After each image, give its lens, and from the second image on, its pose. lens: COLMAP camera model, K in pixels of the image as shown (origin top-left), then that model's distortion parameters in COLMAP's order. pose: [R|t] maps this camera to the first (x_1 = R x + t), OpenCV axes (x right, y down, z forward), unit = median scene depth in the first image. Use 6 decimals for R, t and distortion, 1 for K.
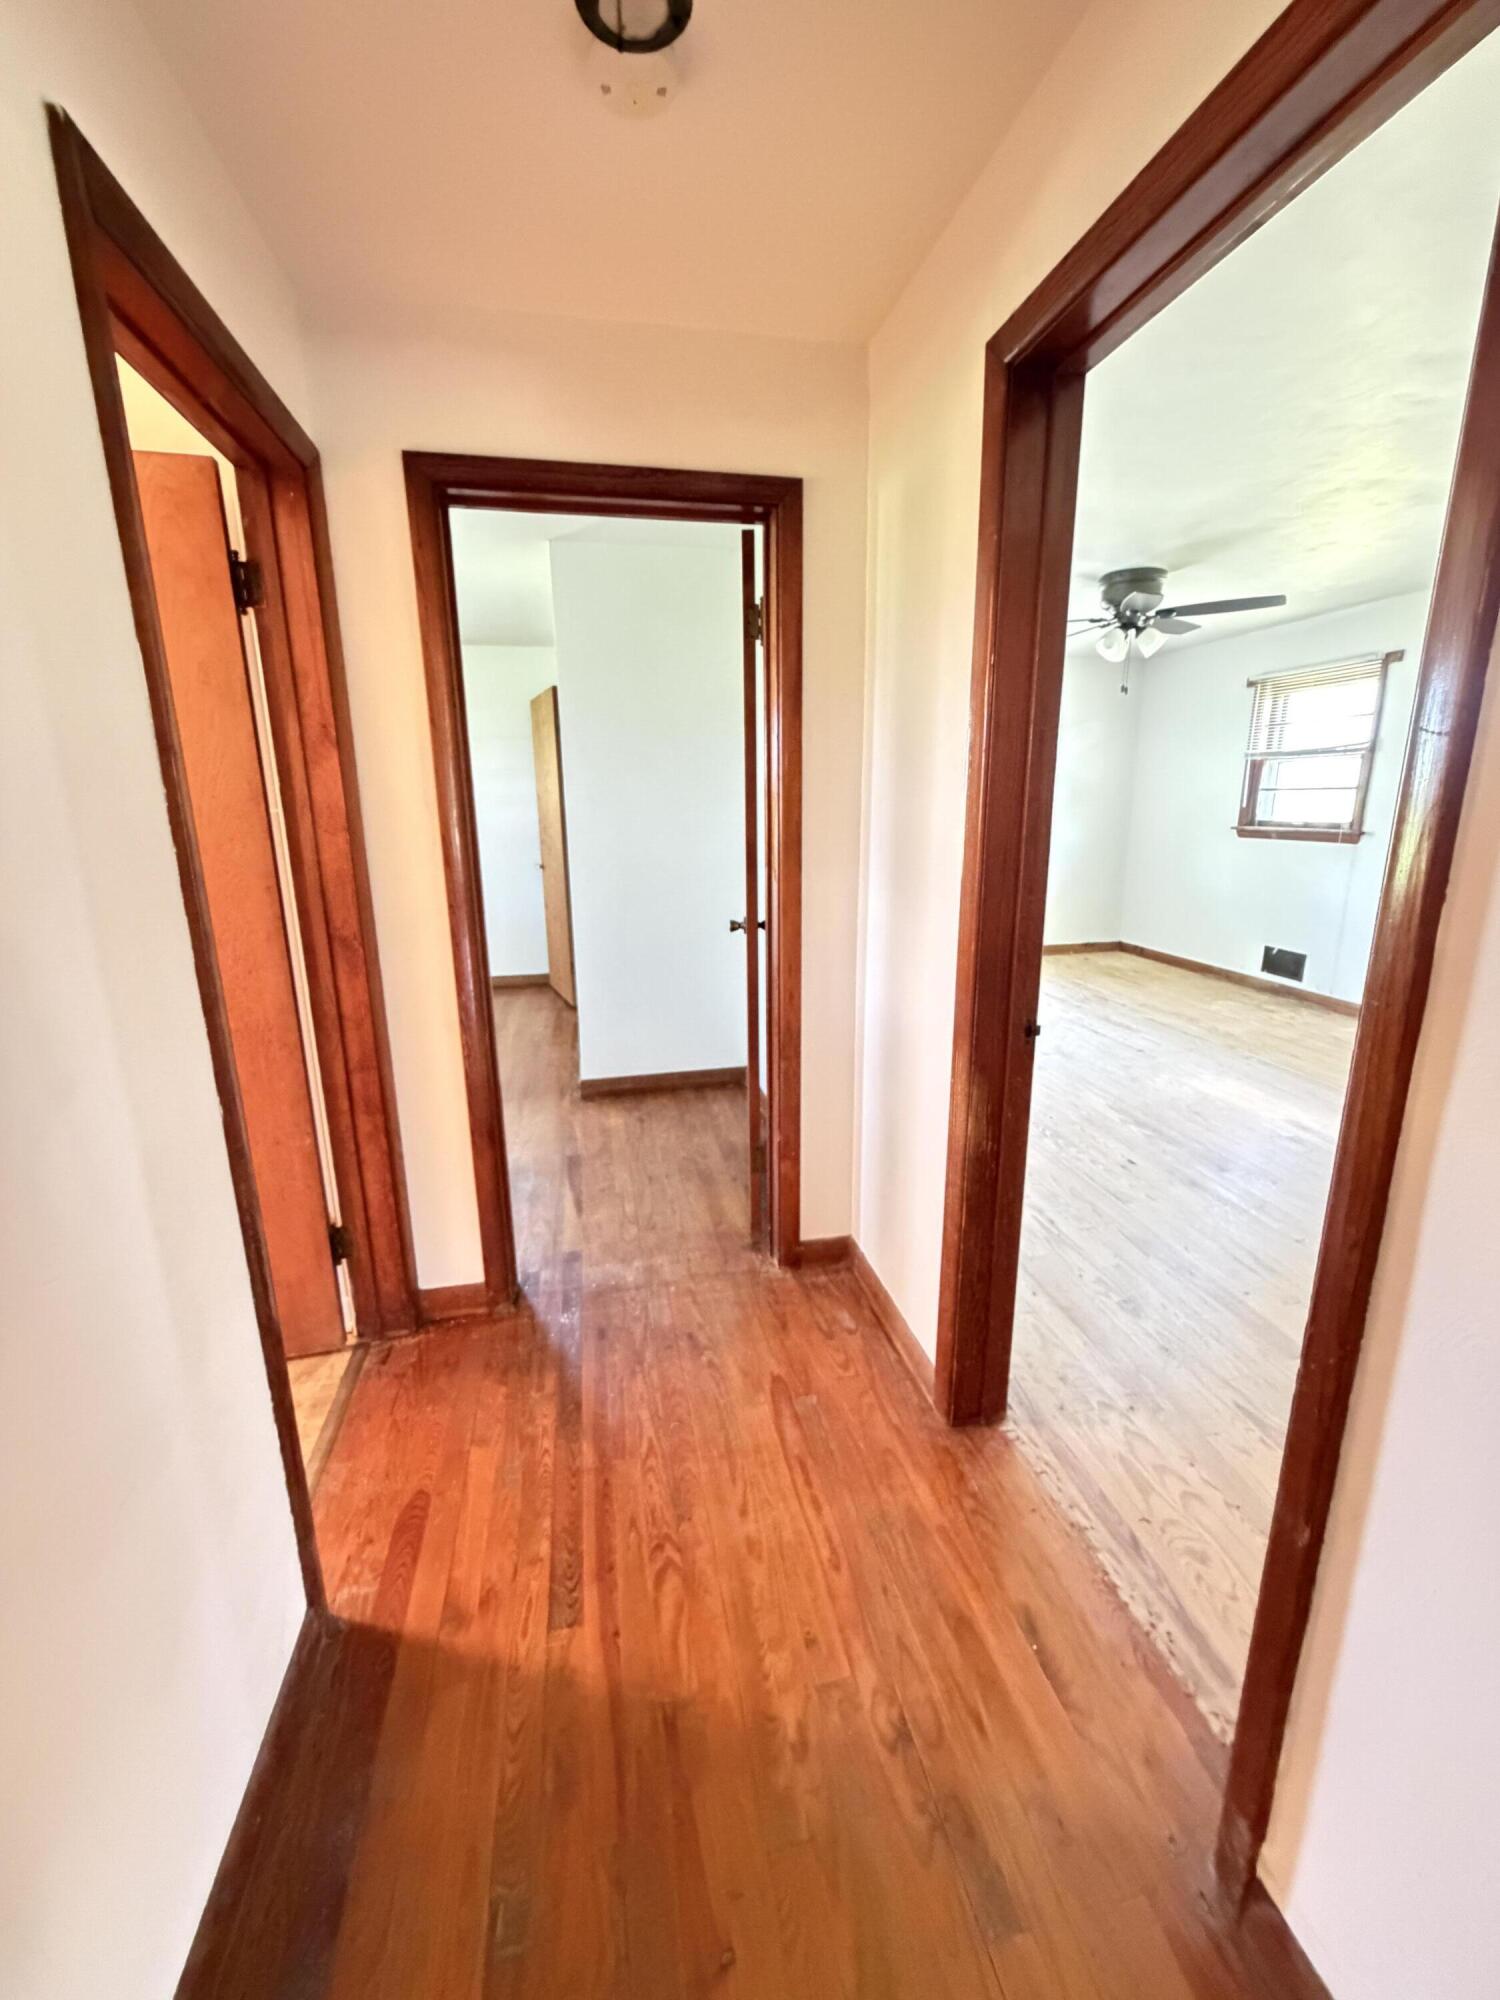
lens RADIAL K [[800.9, 0, 750.5], [0, 800.9, 994.2], [0, 0, 1]] dist [-0.001559, 0.000040]
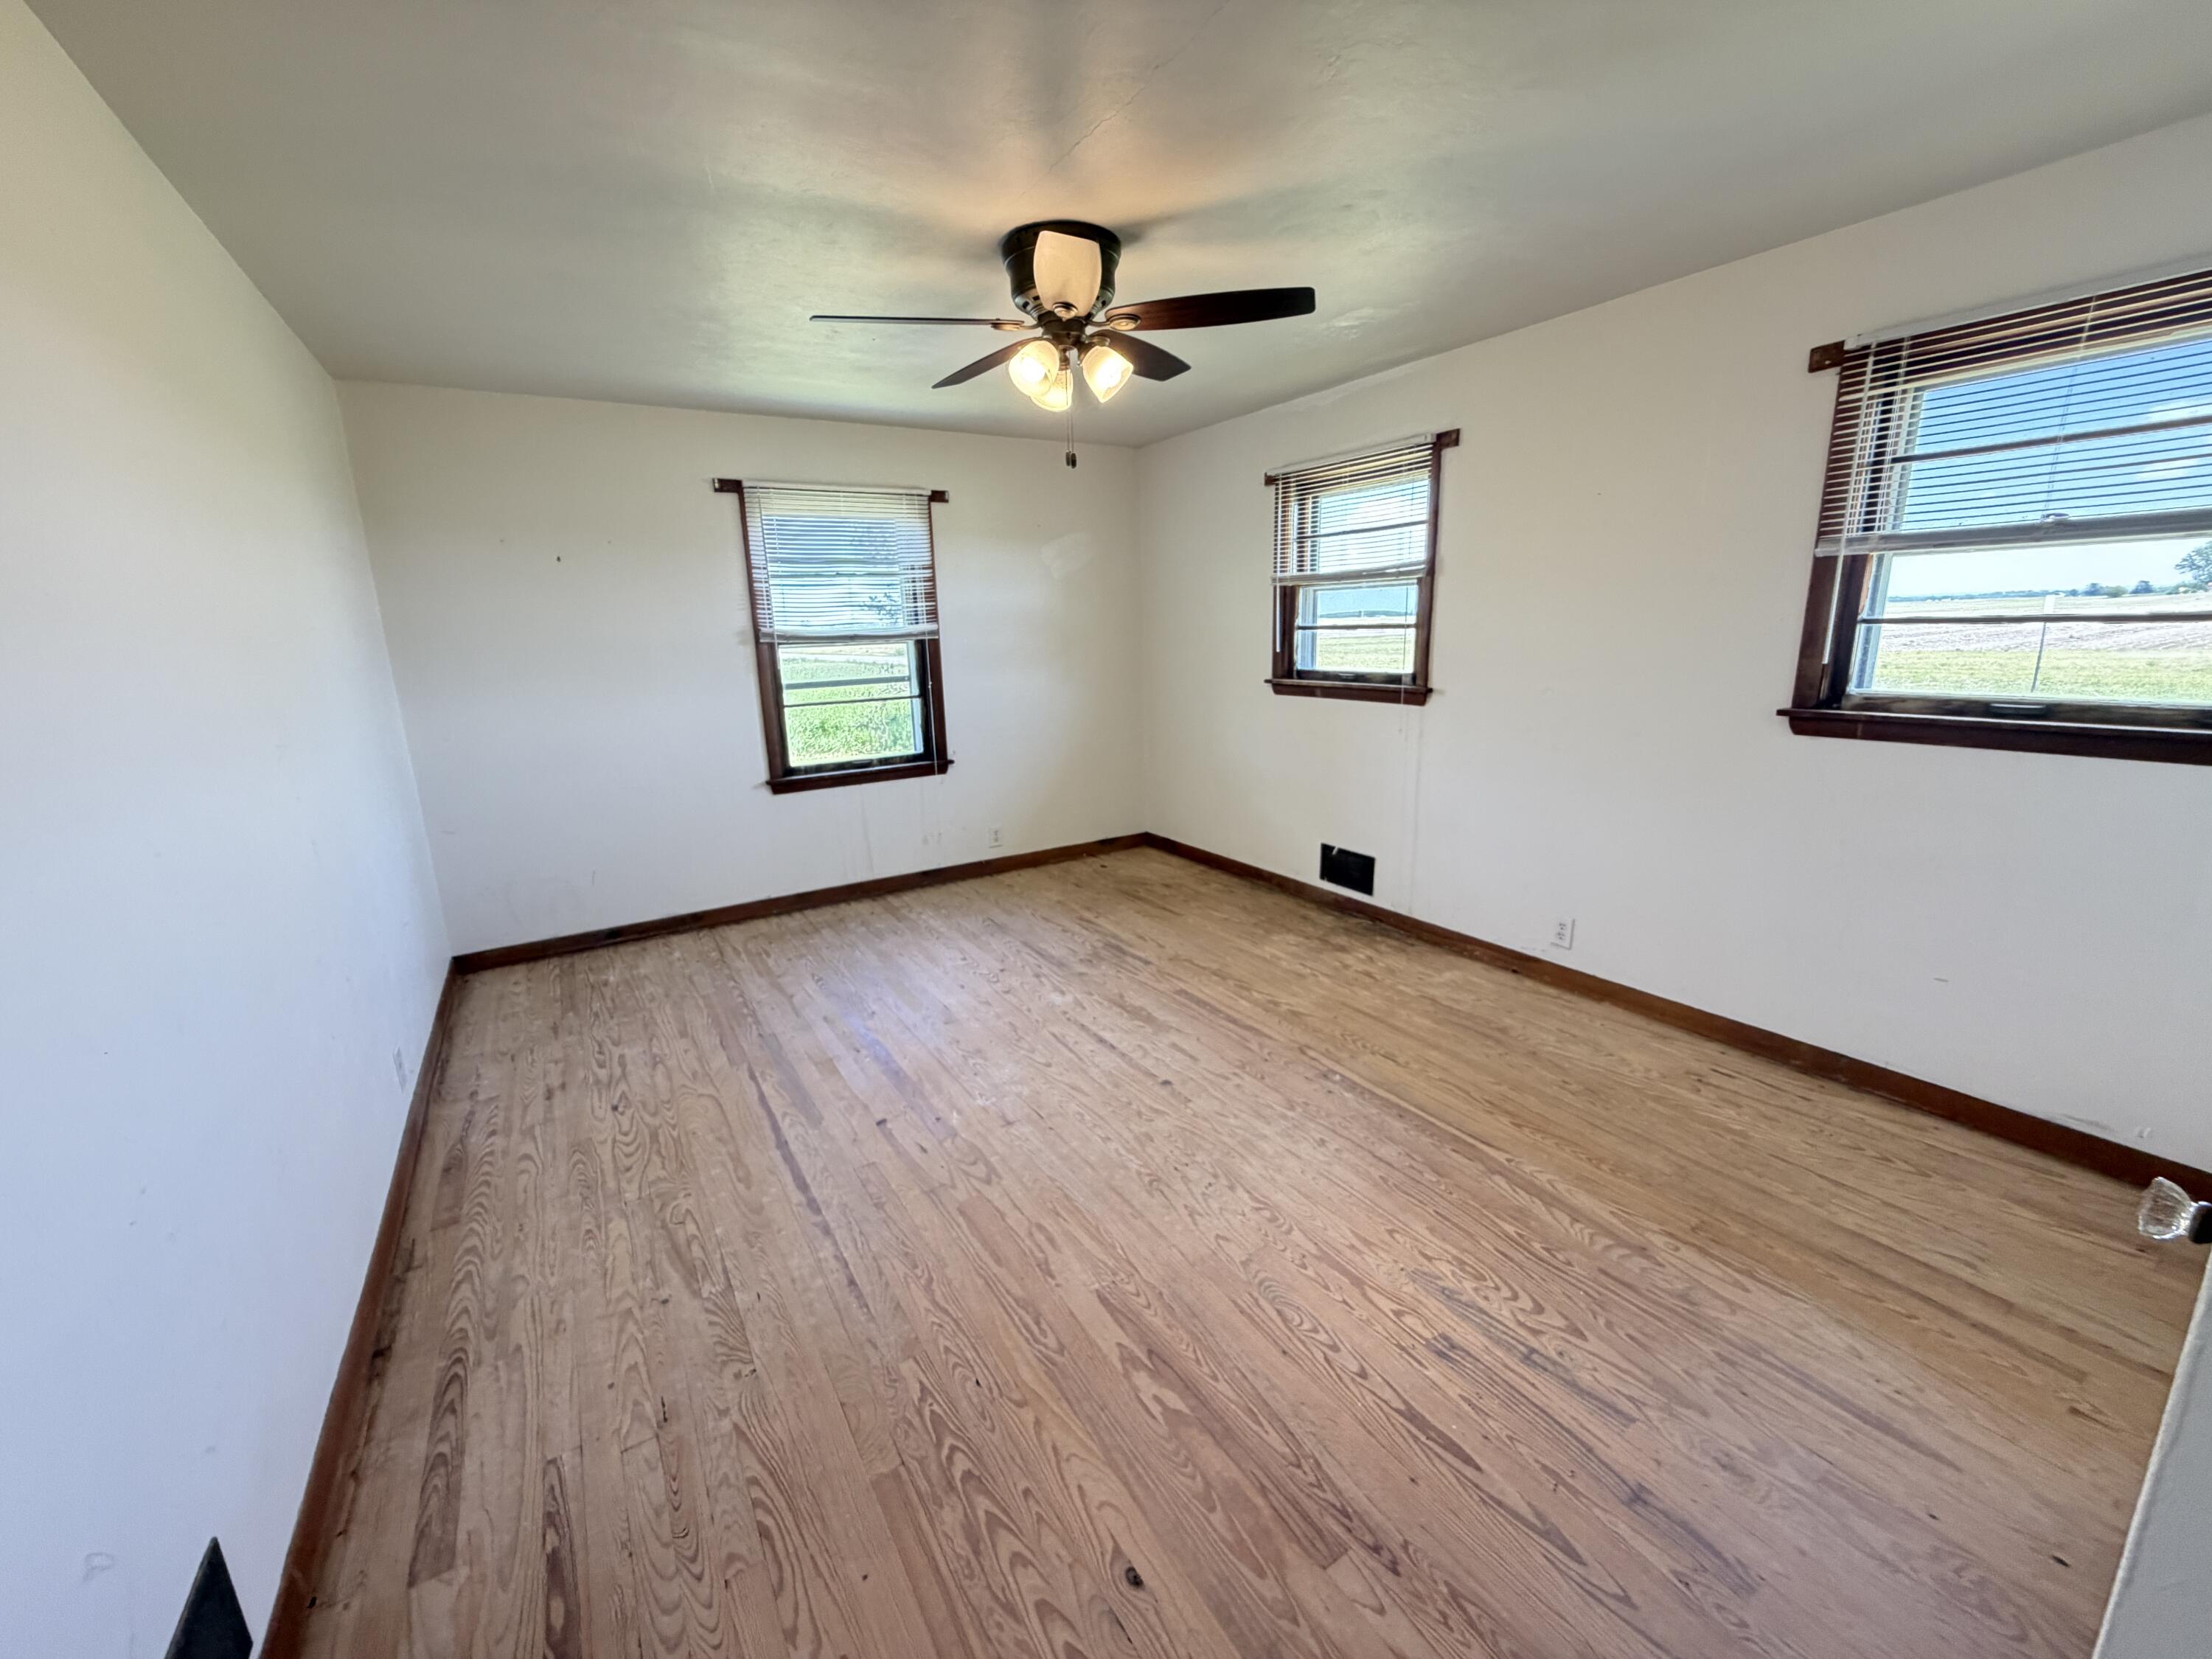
lens RADIAL K [[885.8, 0, 1100.5], [0, 885.8, 826.6], [0, 0, 1]] dist [-0.001559, 0.000040]
pose [[0.938067, -0.090129, 0.334524, 0.212705], [0.095885, 0.995392, -0.000697, -0.105219], [-0.332920, 0.032730, 0.942387, 0.352279]]
